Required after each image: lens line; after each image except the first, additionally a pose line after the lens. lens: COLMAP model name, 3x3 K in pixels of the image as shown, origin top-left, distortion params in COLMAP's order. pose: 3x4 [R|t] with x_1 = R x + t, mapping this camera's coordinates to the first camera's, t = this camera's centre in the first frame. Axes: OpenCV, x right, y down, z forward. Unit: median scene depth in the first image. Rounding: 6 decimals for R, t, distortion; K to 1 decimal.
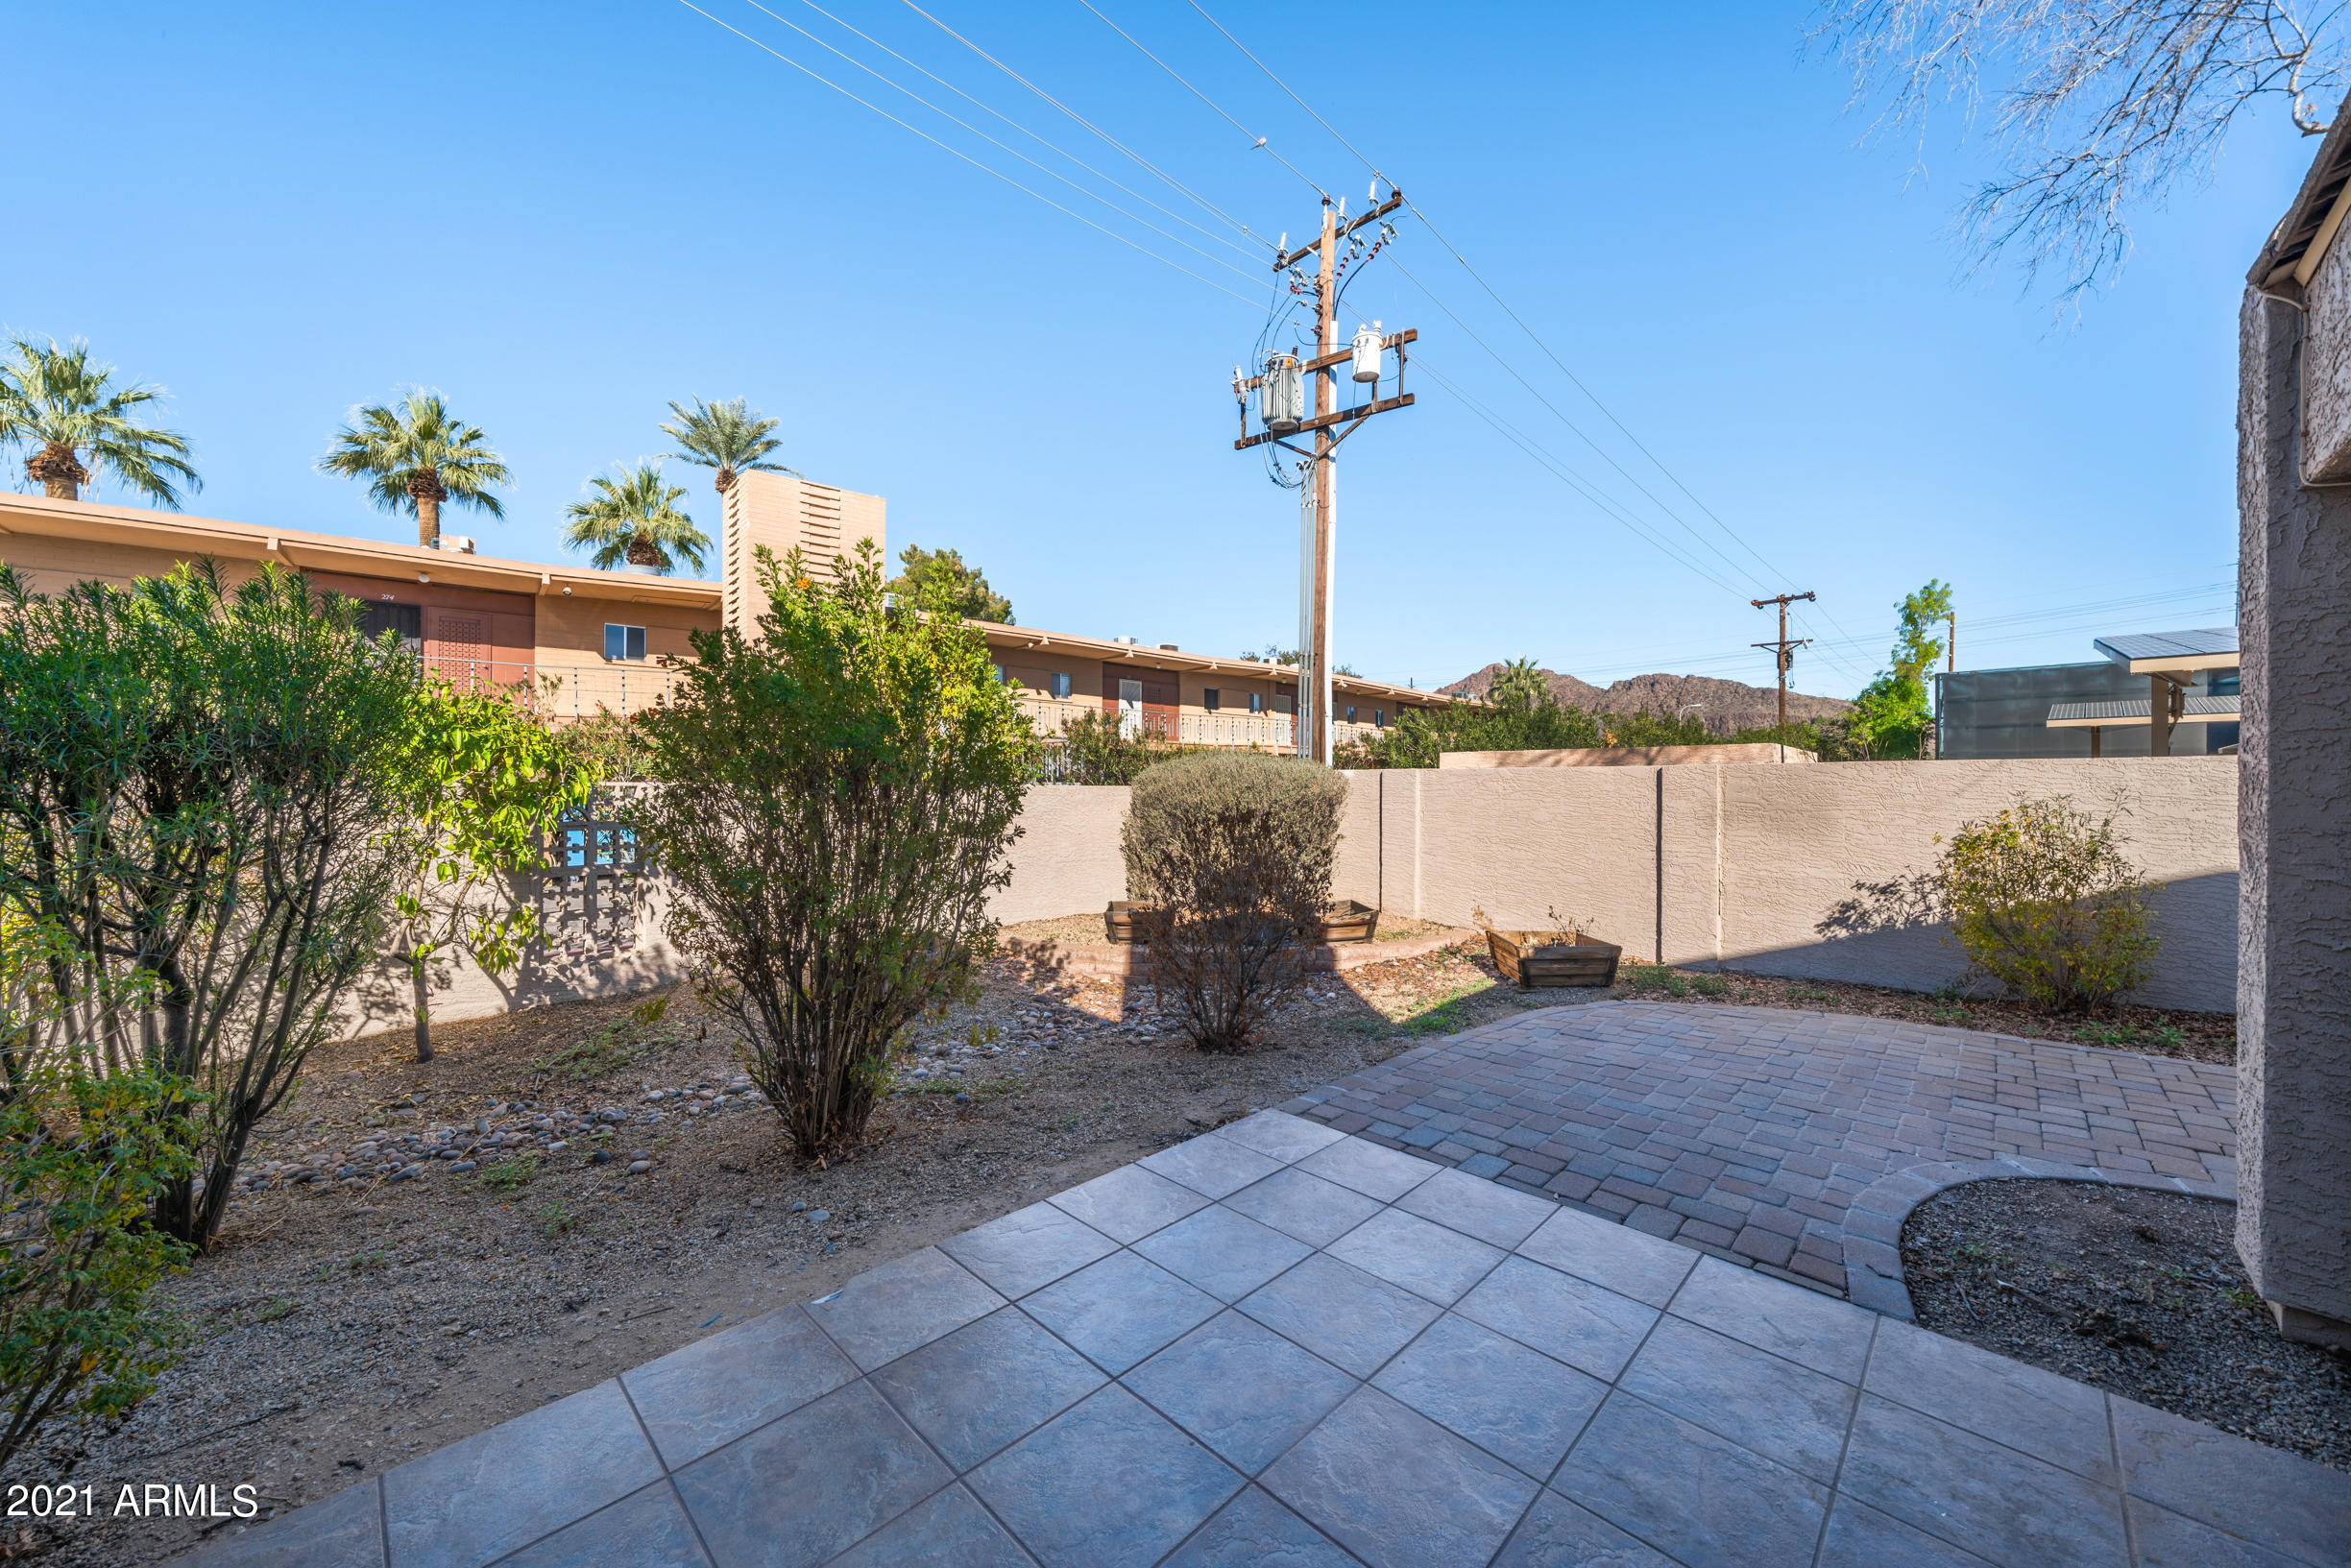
lens RADIAL K [[859.3, 0, 1164.6], [0, 859.3, 786.1], [0, 0, 1]] dist [-0.001790, -0.000058]
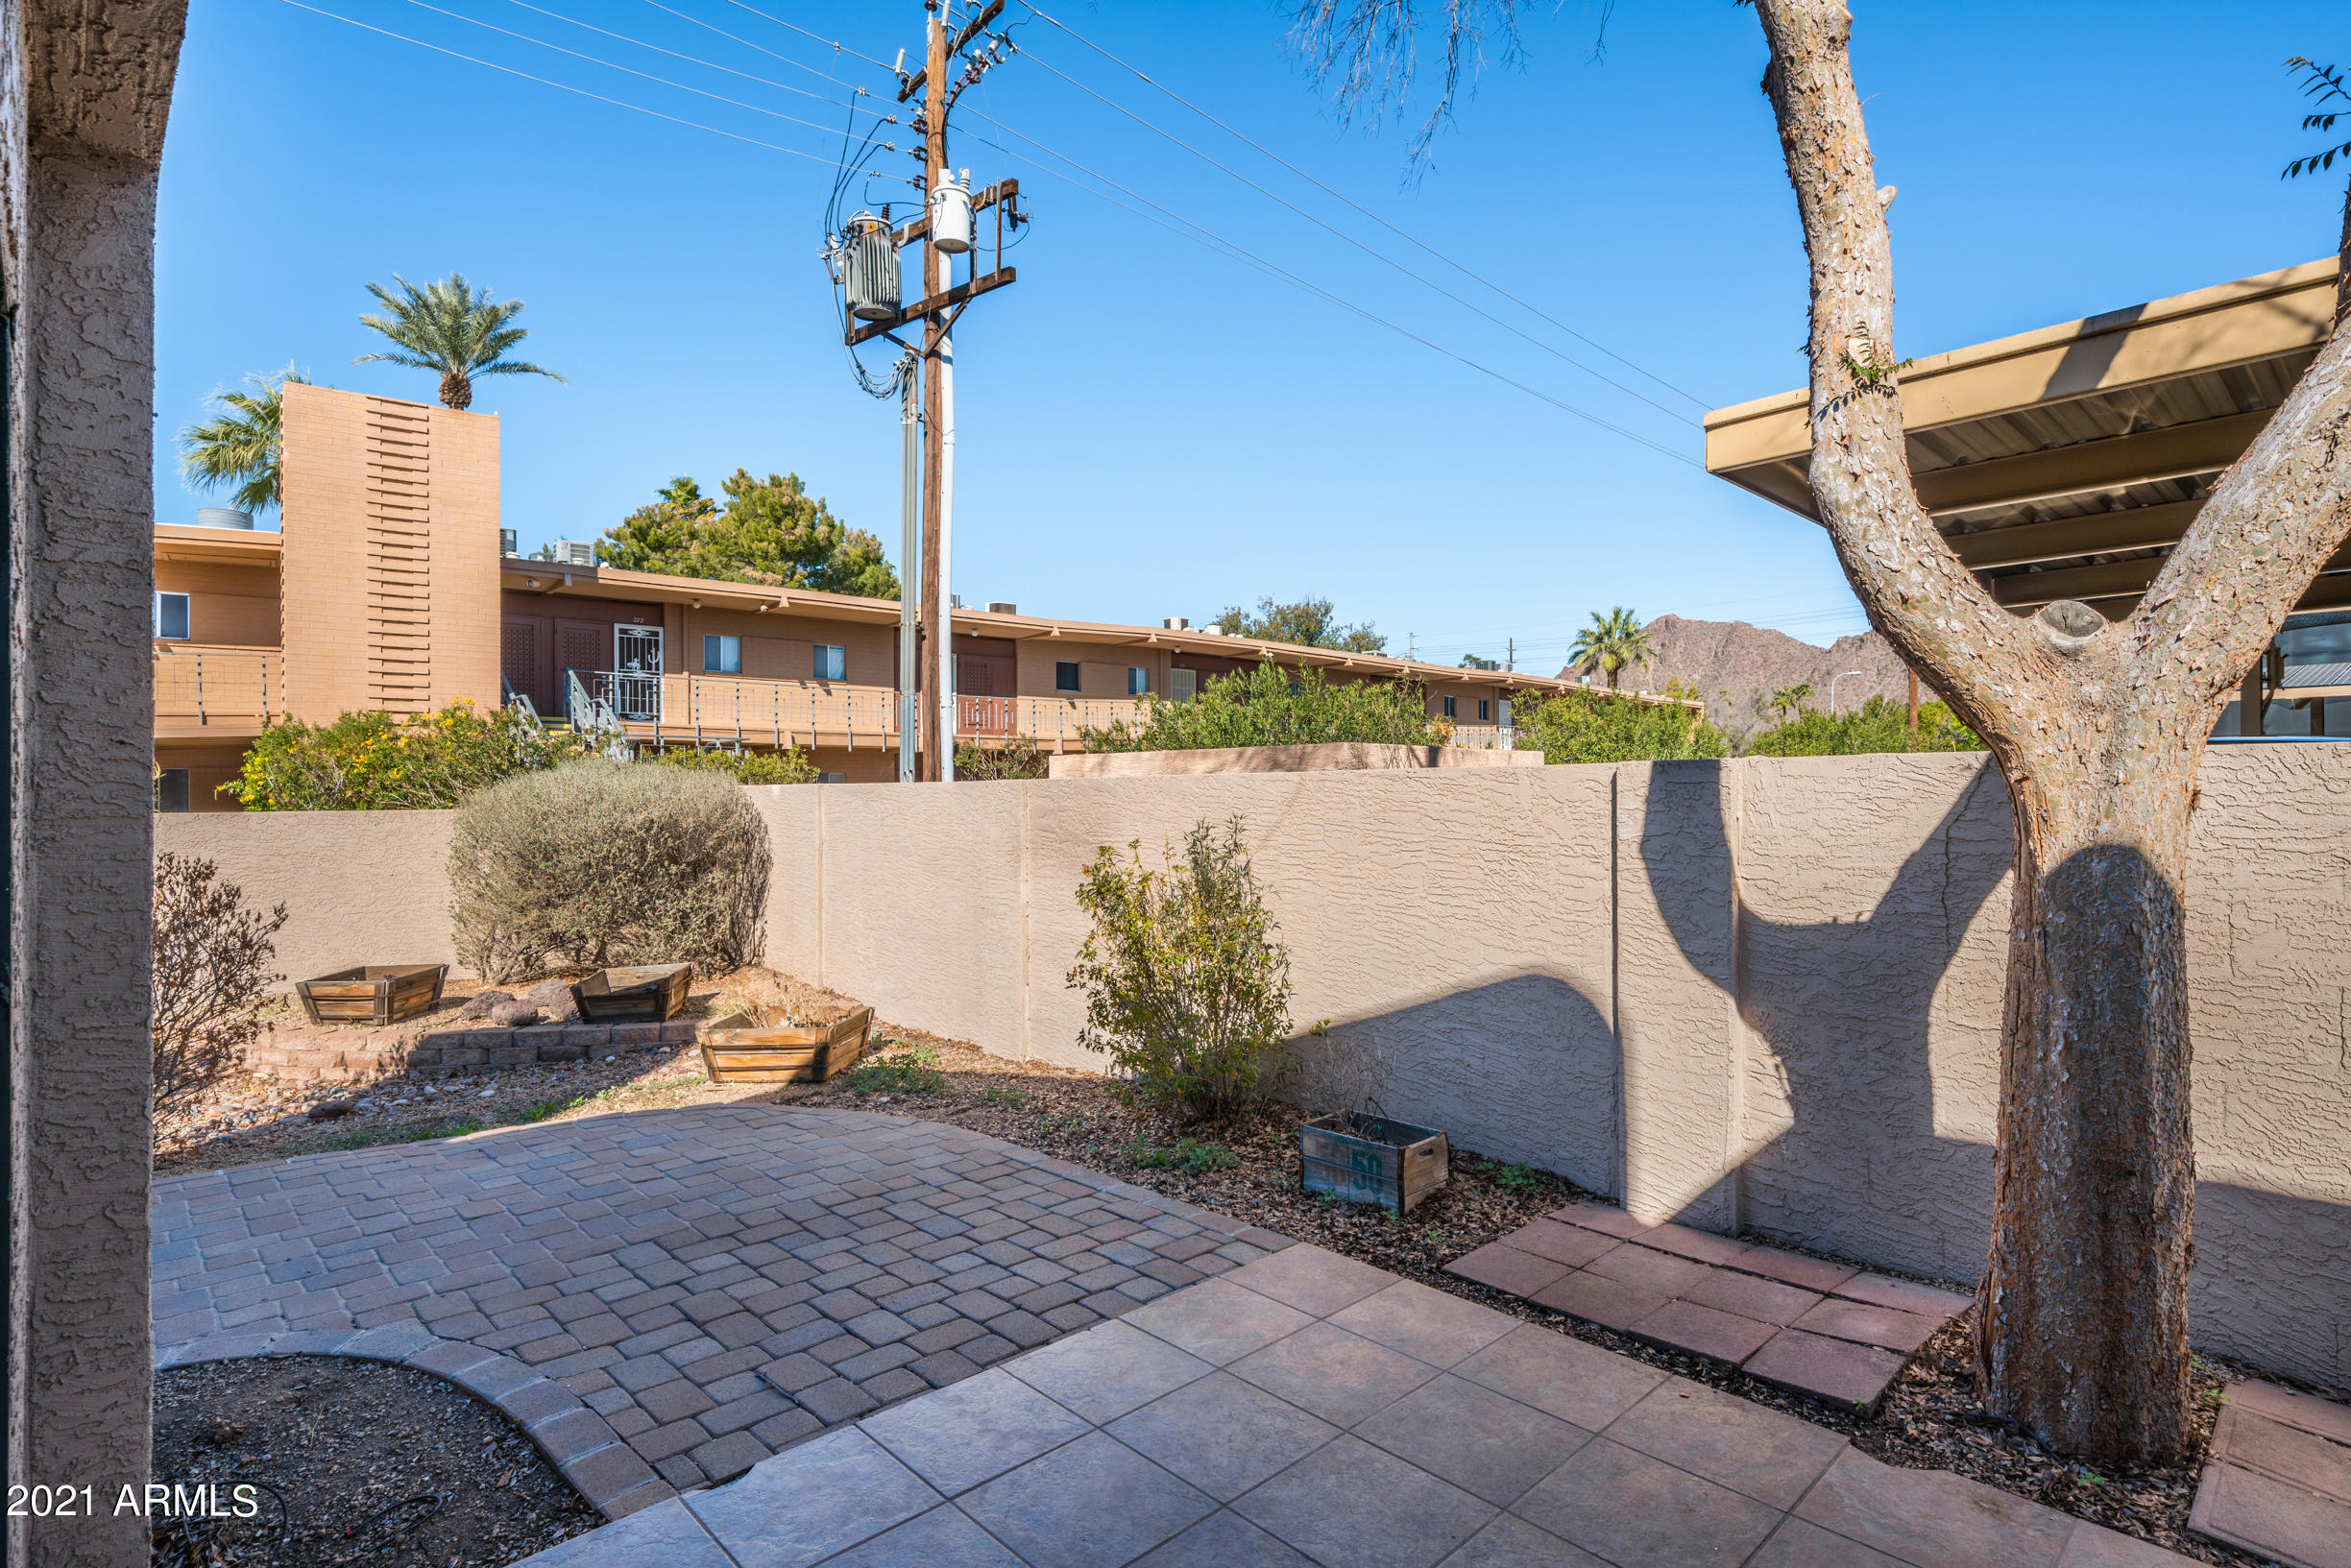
lens RADIAL K [[1185.7, 0, 1158.9], [0, 1185.7, 787.4], [0, 0, 1]] dist [0.001452, -0.000743]
pose [[0.999294, -0.008510, -0.036595, 0.387521], [0.008397, 0.999959, -0.003245, -0.007638], [0.036621, 0.002936, 0.999325, -0.005038]]
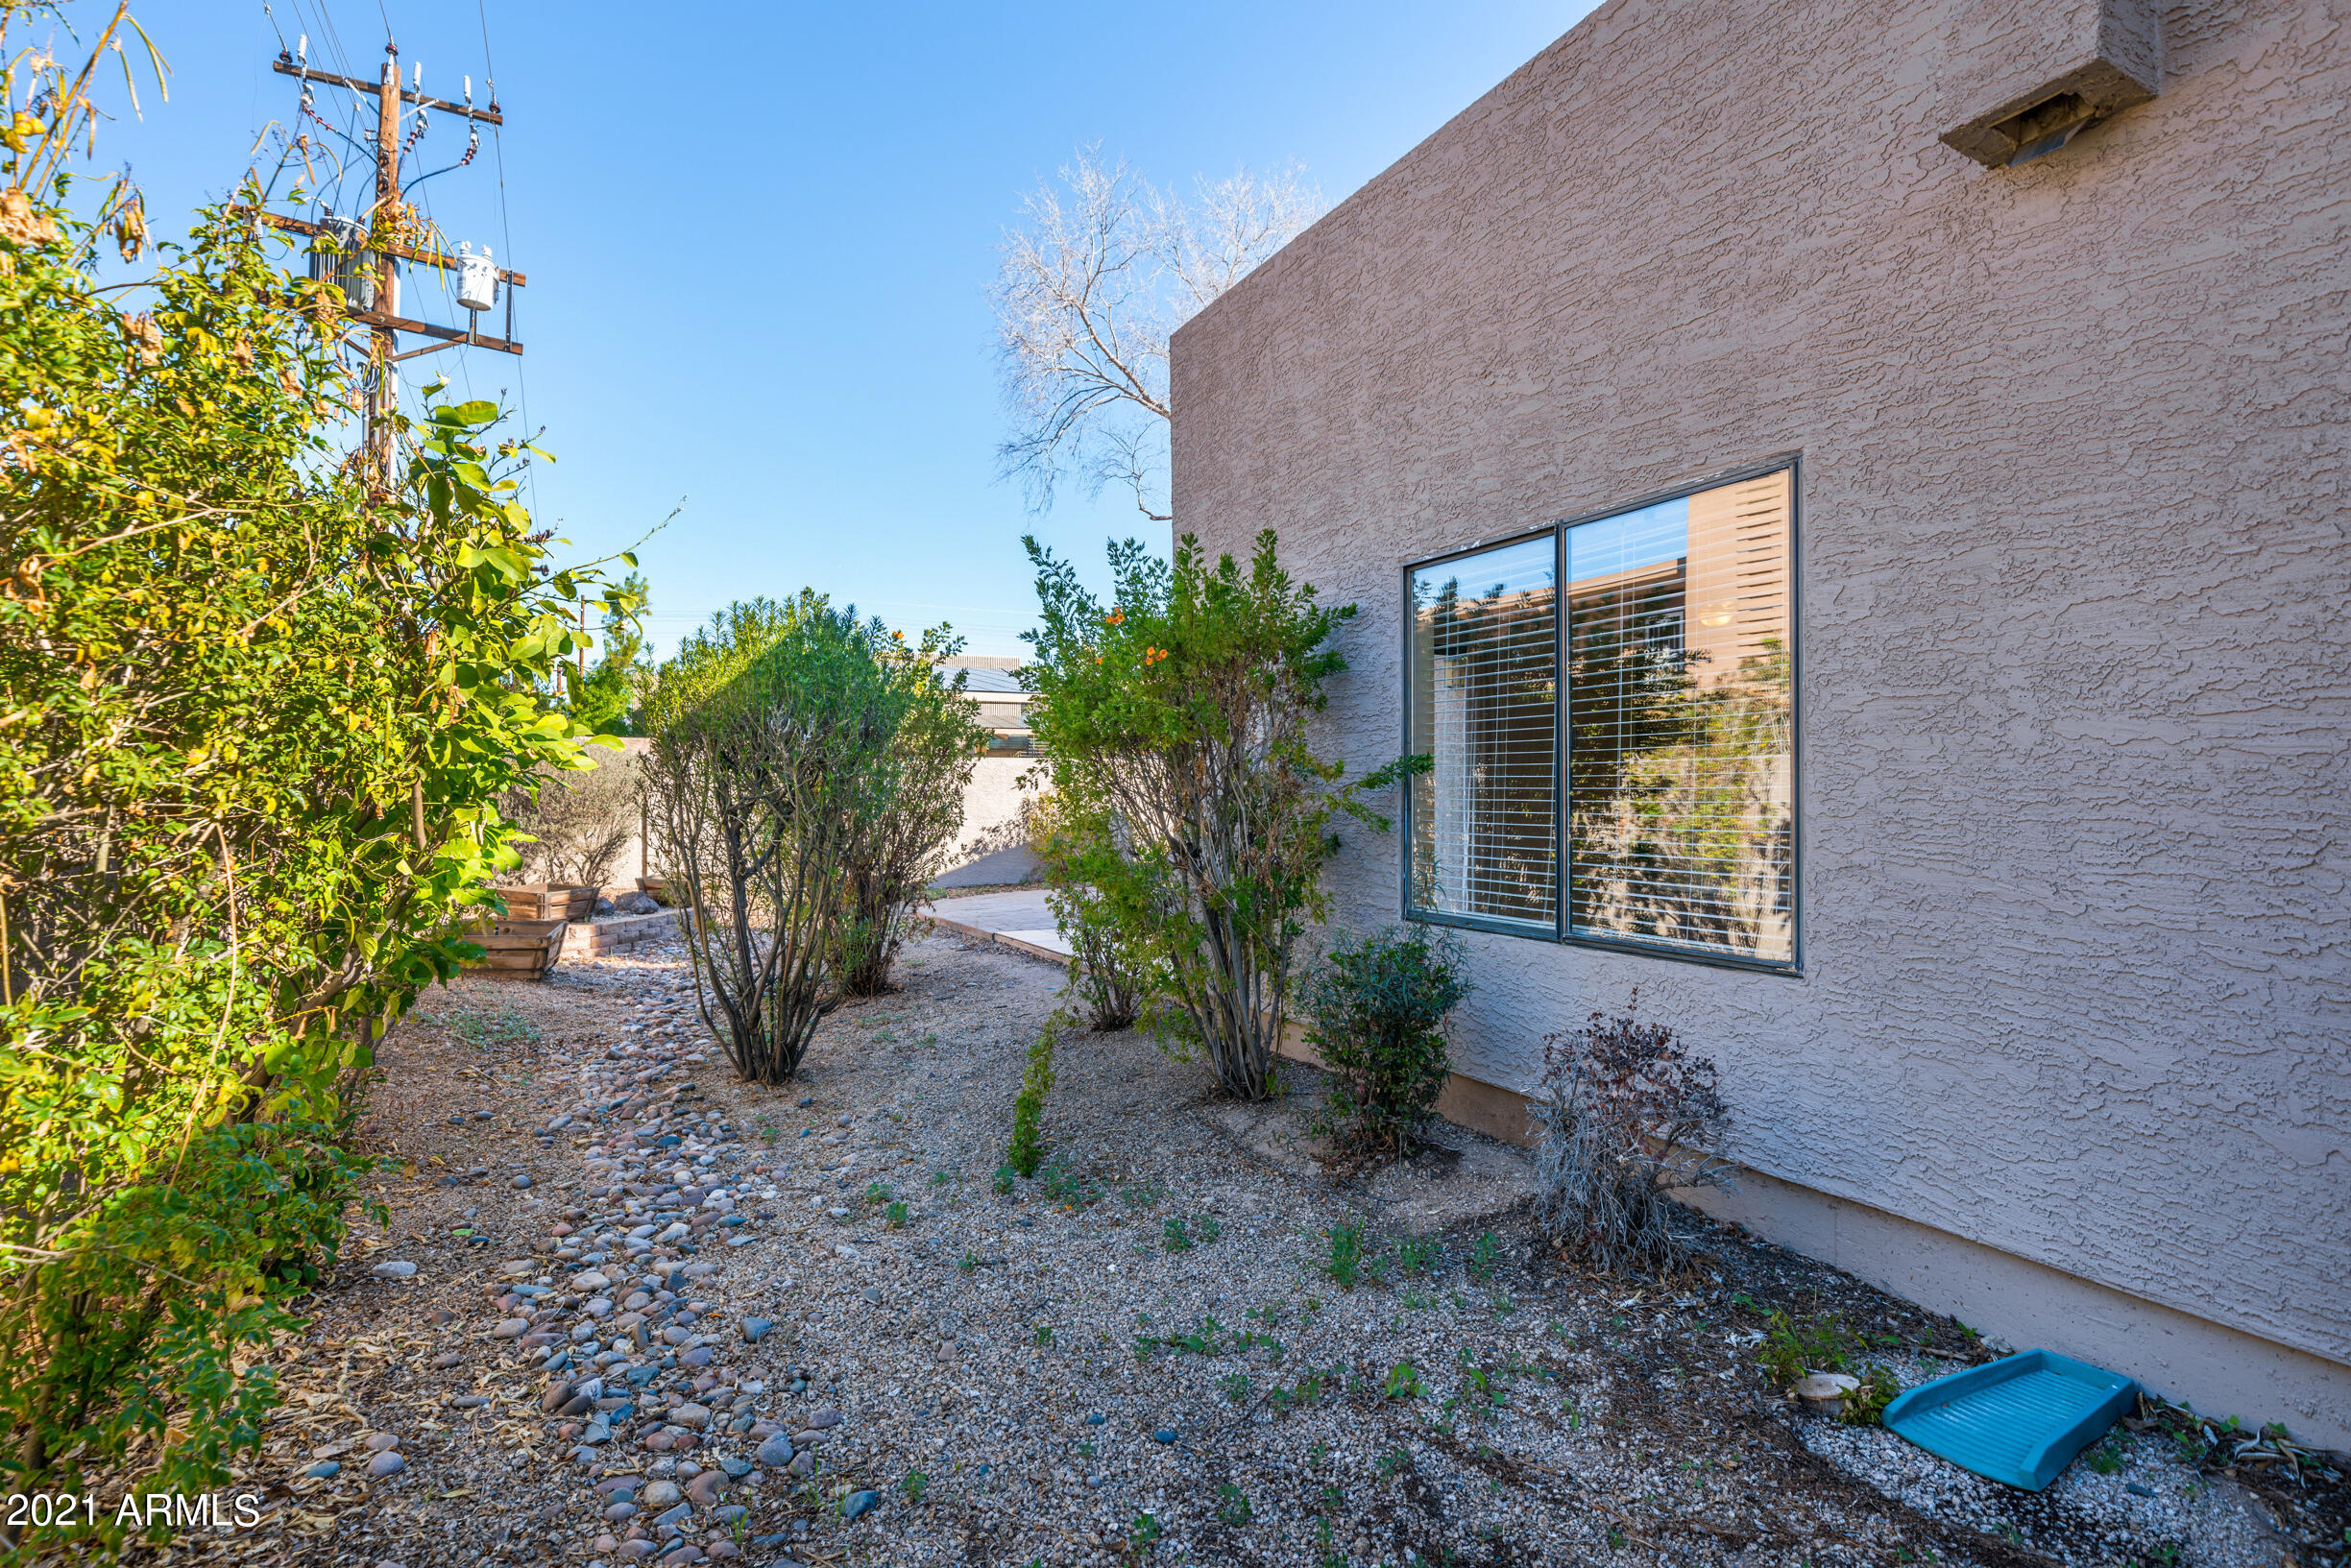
lens RADIAL K [[1185.7, 0, 1158.9], [0, 1185.7, 787.4], [0, 0, 1]] dist [0.001452, -0.000743]
pose [[0.312168, -0.004084, 0.950018, -0.612098], [-0.001522, 0.999987, 0.004799, 0.009074], [-0.950026, -0.002944, 0.312158, -0.039120]]
